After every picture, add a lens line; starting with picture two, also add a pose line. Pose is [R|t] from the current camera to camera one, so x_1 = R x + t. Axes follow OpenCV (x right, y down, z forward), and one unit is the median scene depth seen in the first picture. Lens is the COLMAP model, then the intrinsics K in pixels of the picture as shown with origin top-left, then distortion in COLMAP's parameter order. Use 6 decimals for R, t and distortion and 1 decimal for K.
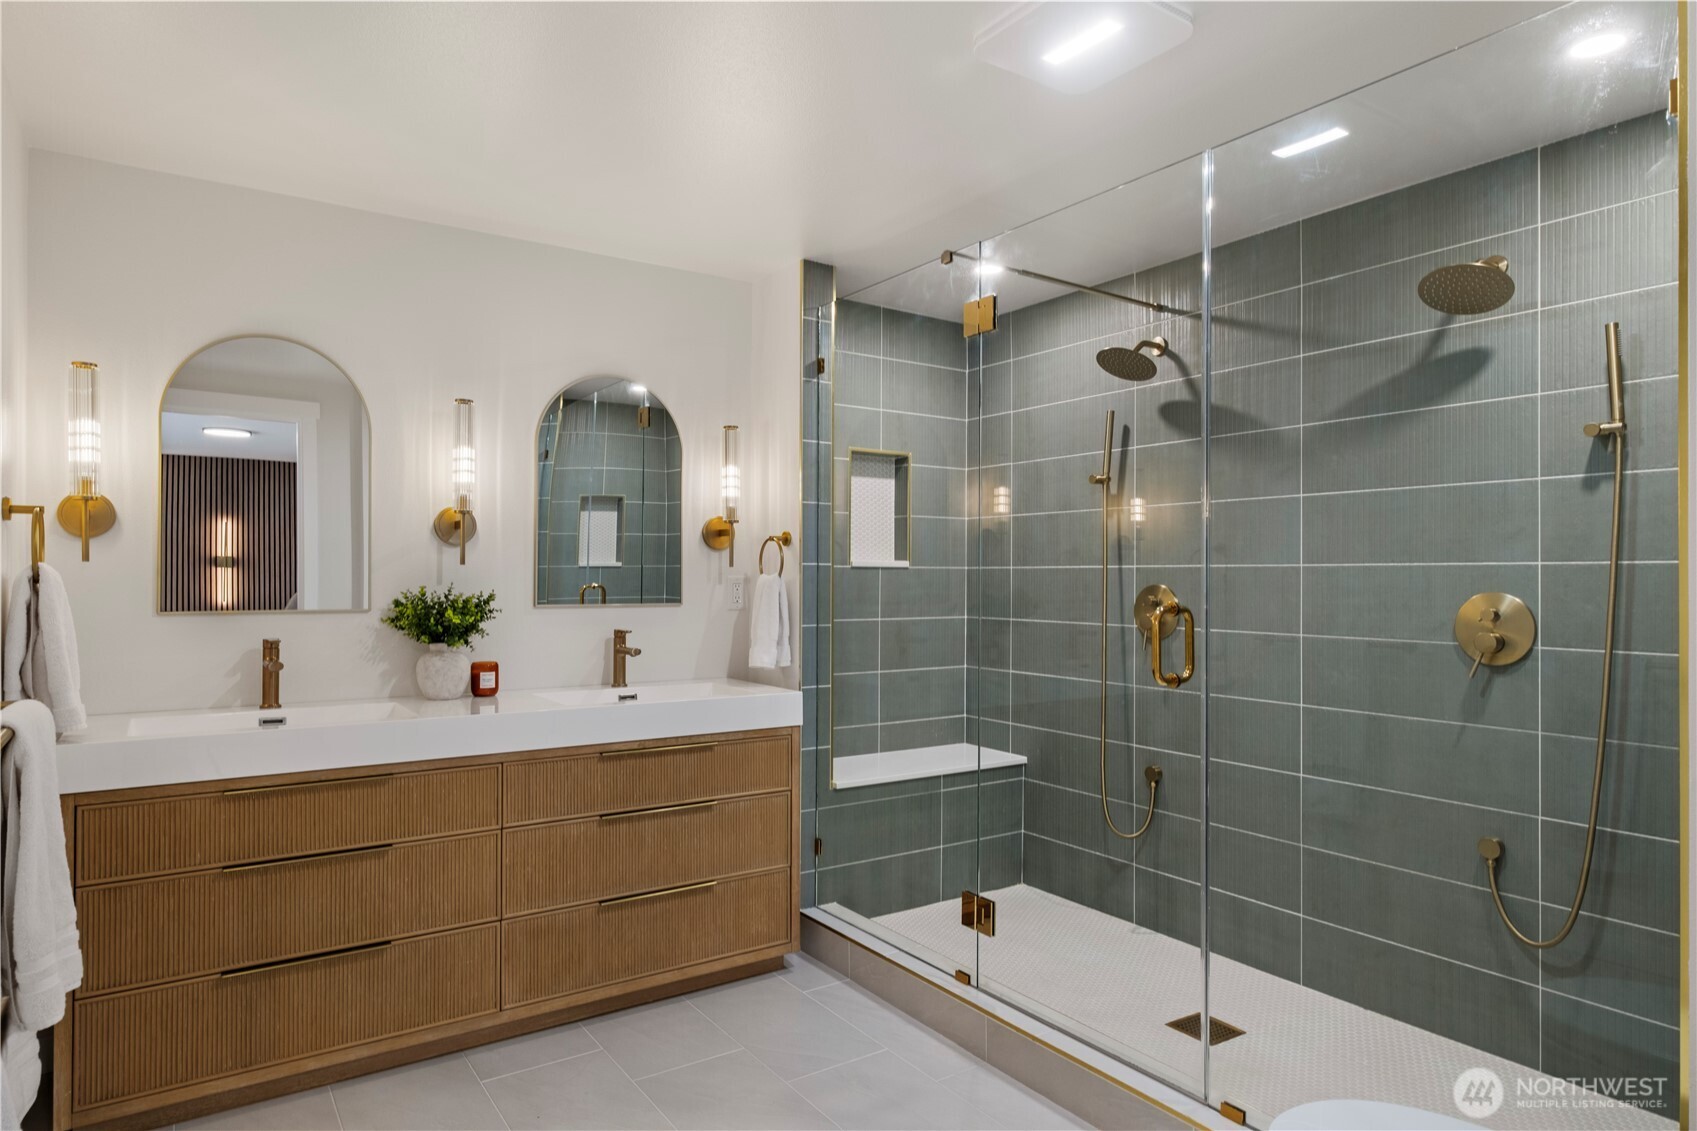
lens RADIAL K [[971.3, 0, 810.0], [0, 971.3, 555.8], [0, 0, 1]] dist [-0.019788, 0.018518]
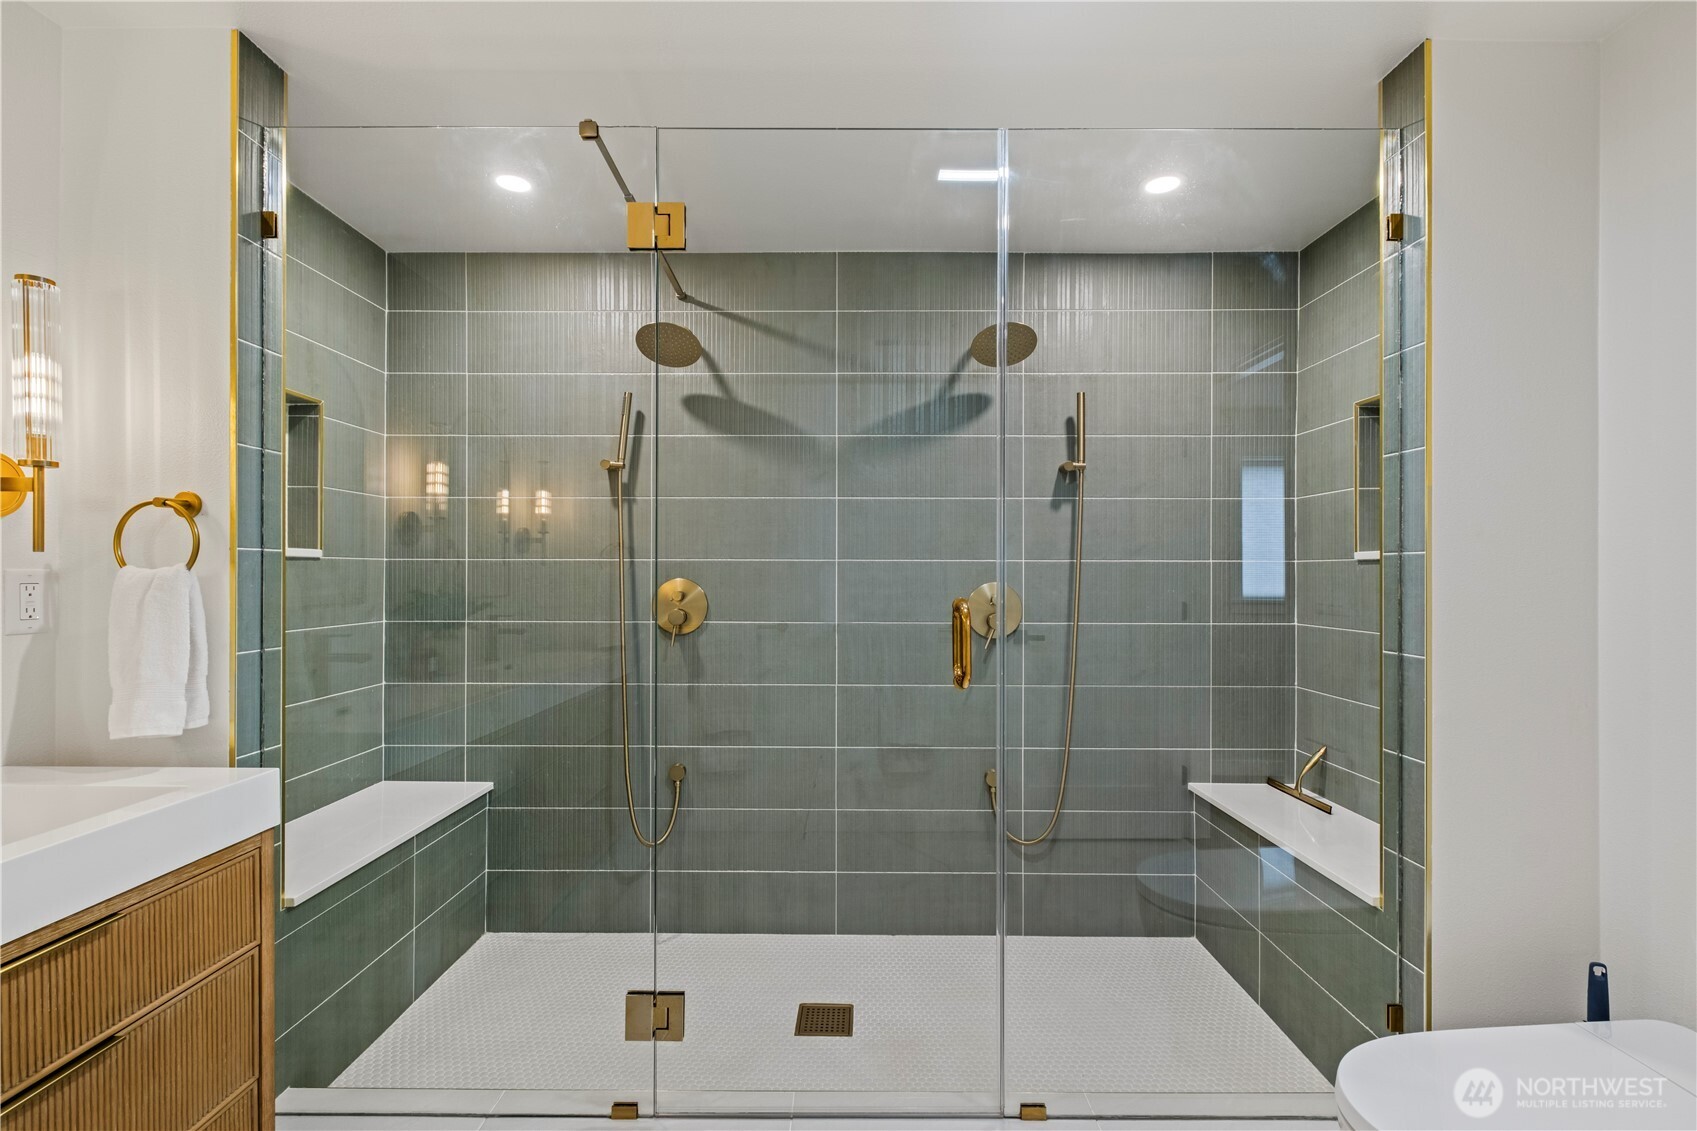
lens RADIAL K [[758.9, 0, 848.5], [0, 758.9, 565.5], [0, 0, 1]] dist [0.003085, 0.000277]
pose [[0.551156, 0.005736, 0.834382, -0.187617], [-0.017945, 0.999827, 0.004980, 0.009378], [-0.834209, -0.017717, 0.551164, 0.431976]]
